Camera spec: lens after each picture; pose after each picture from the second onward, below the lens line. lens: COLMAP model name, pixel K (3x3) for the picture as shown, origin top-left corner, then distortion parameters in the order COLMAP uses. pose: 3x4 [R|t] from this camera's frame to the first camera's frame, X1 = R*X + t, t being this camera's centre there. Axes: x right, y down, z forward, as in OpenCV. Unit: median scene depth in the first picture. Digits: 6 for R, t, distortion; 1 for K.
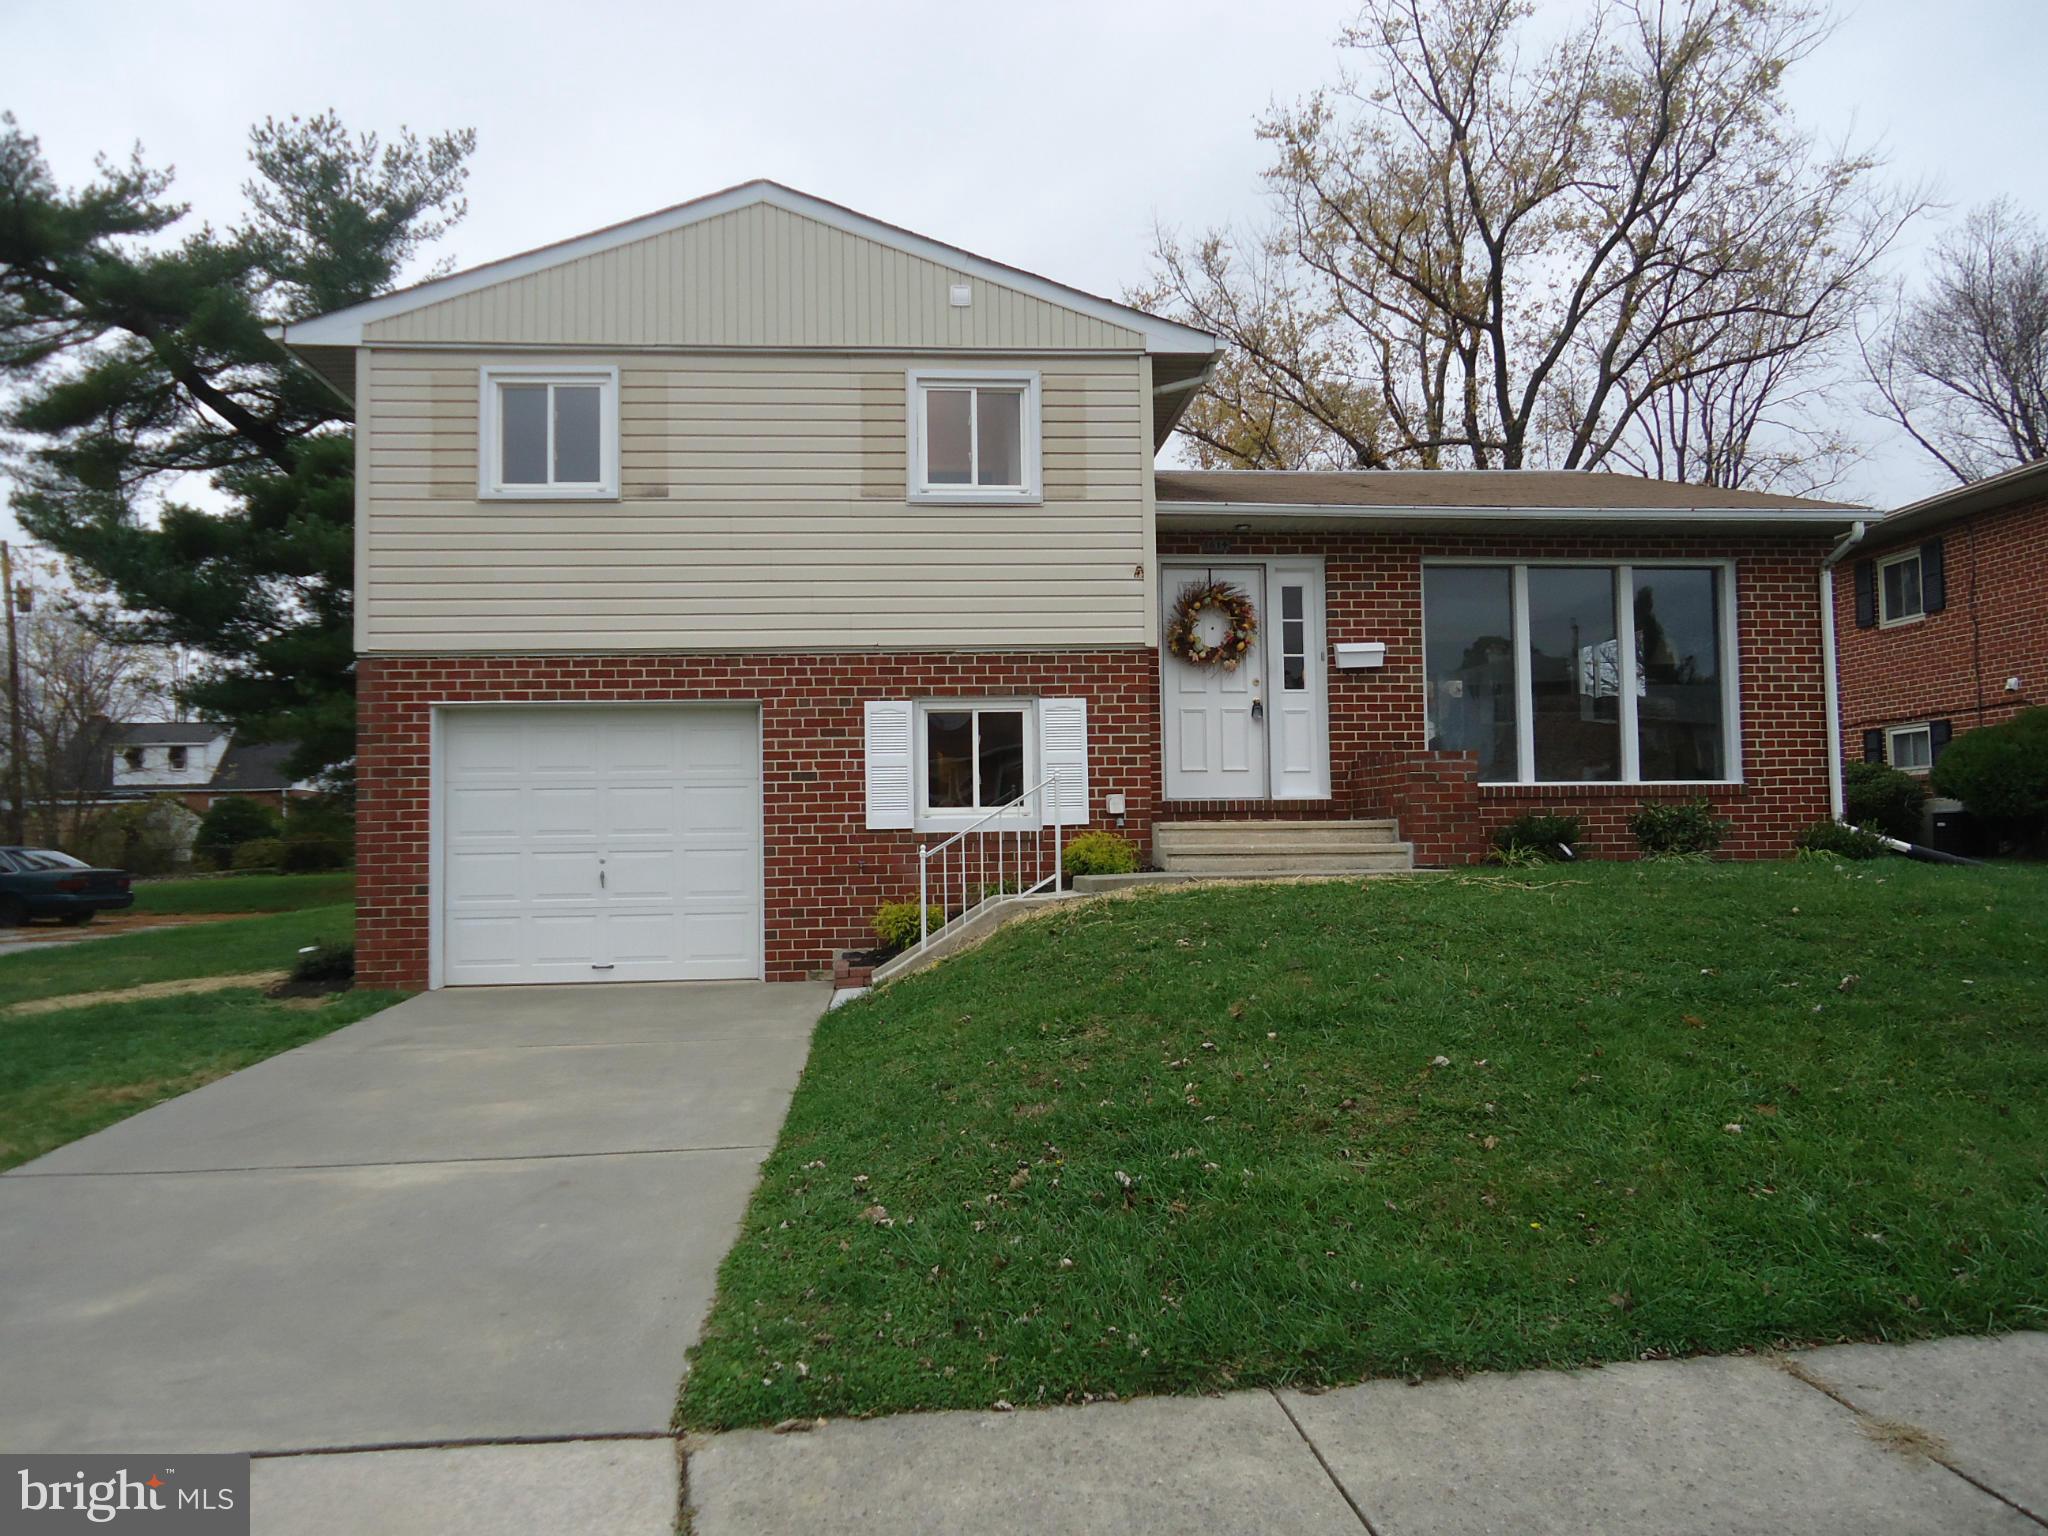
lens RADIAL K [[1476.6, 0, 1027.4], [0, 1476.6, 771.9], [0, 0, 1]] dist [-0.017891, 0.009669]
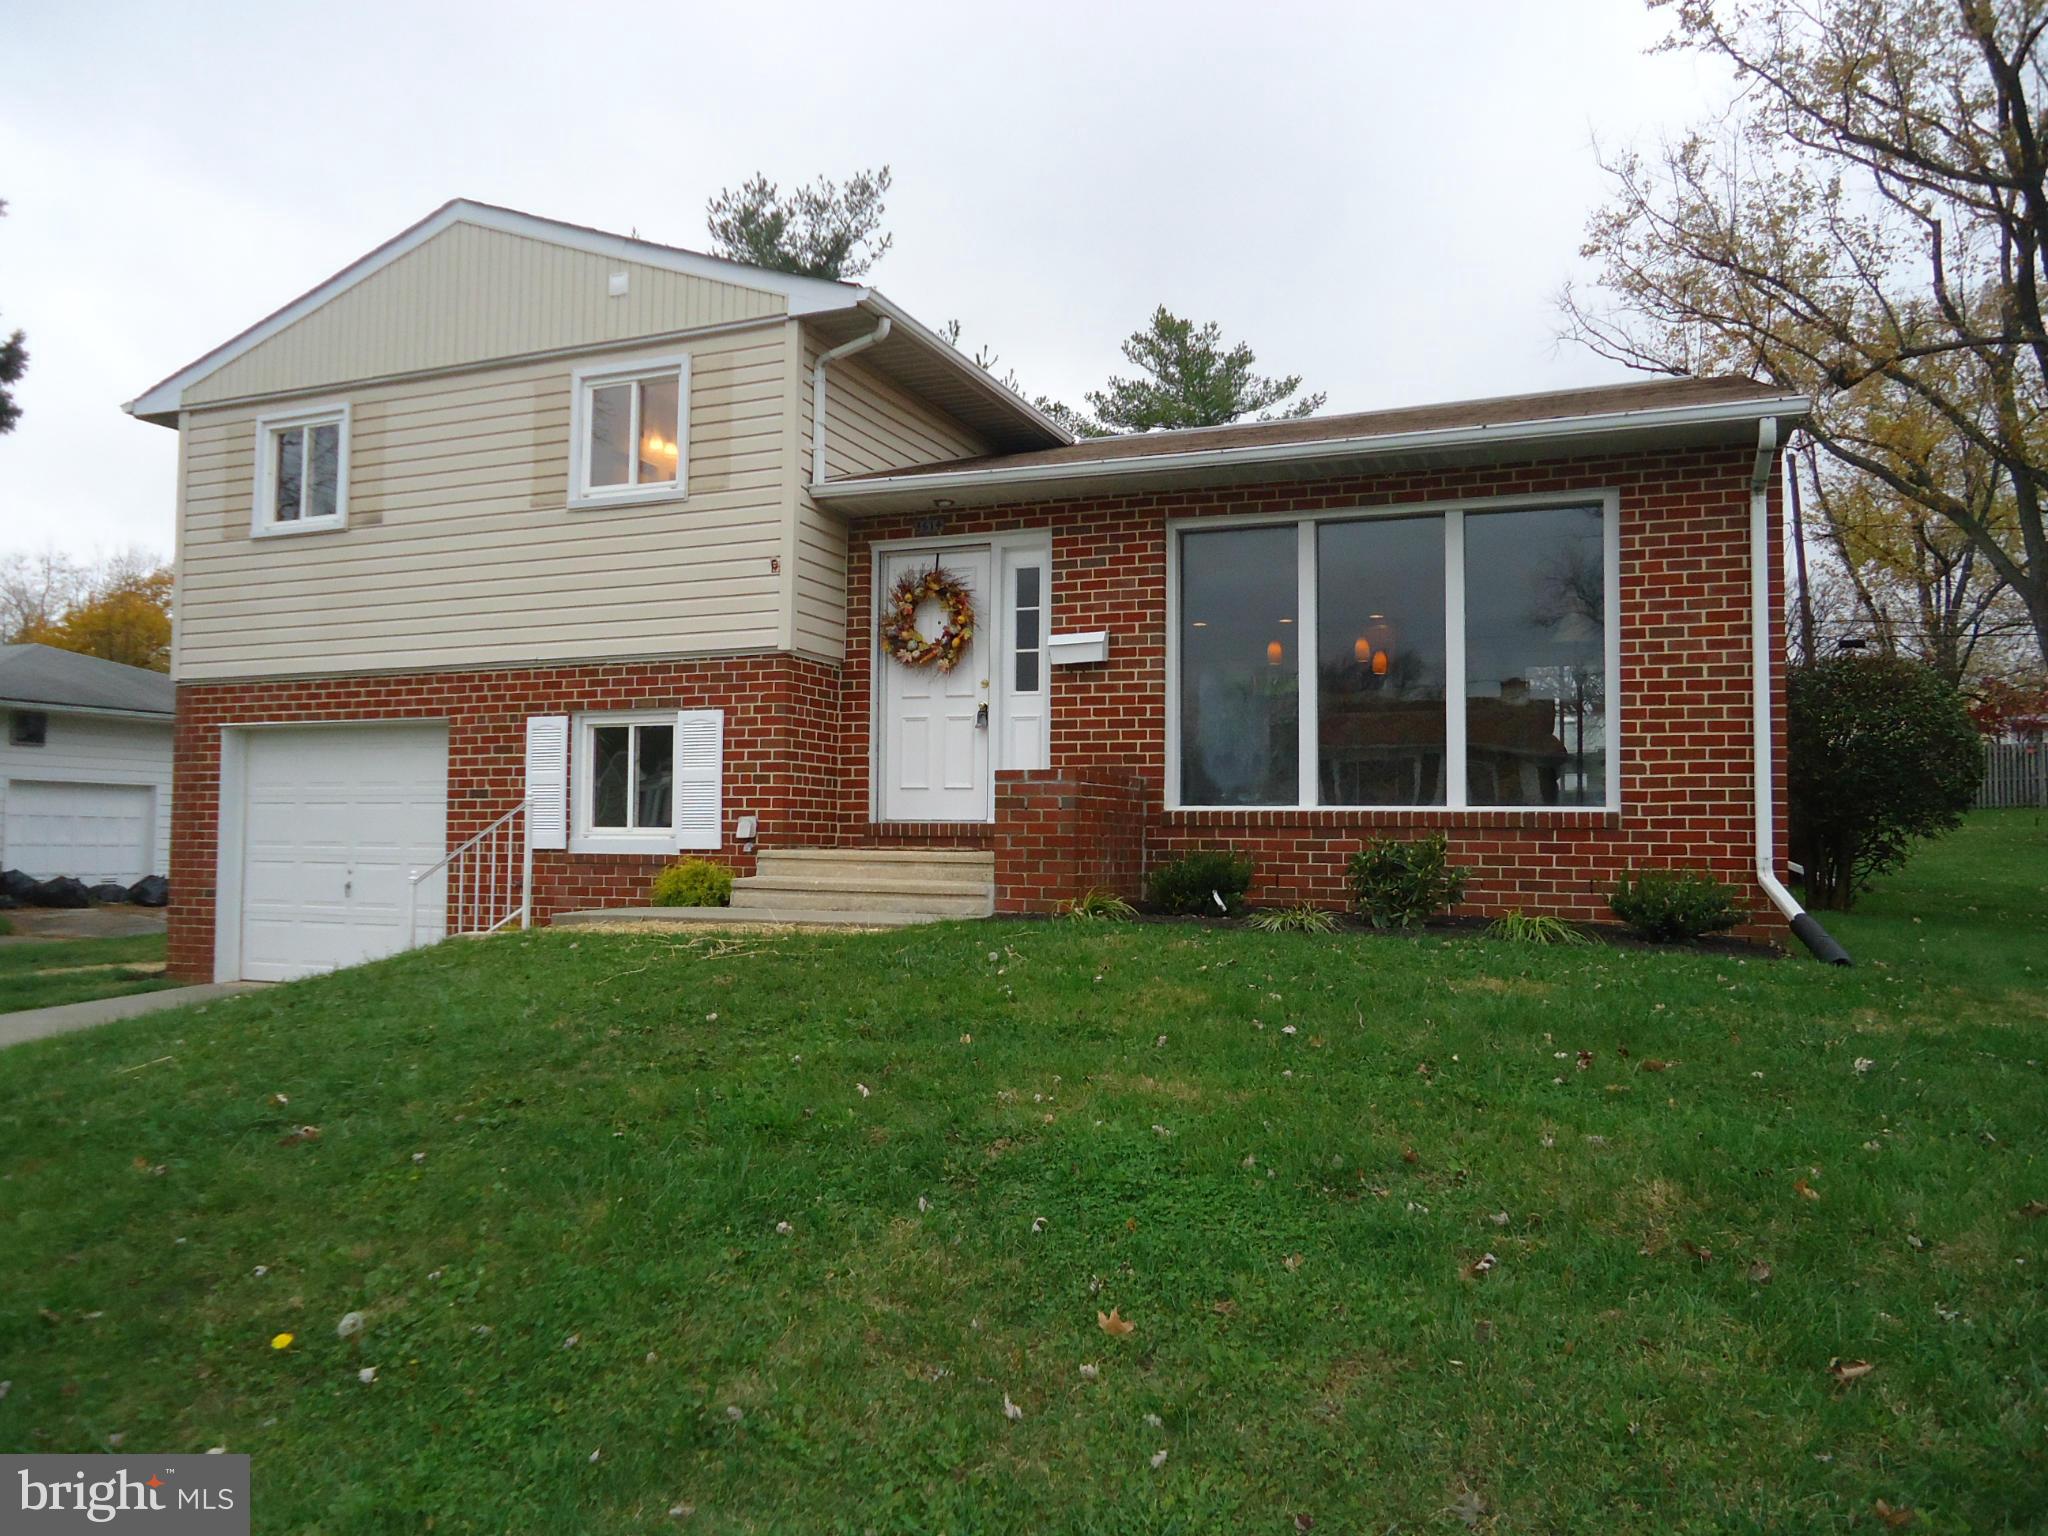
lens RADIAL K [[1476.6, 0, 1024.3], [0, 1476.6, 765.9], [0, 0, 1]] dist [-0.017891, 0.009669]
pose [[0.888386, 0.000624, -0.459096, 0.618797], [0.001868, 0.999986, 0.004973, -0.019469], [0.459093, -0.005275, 0.888373, 0.281499]]
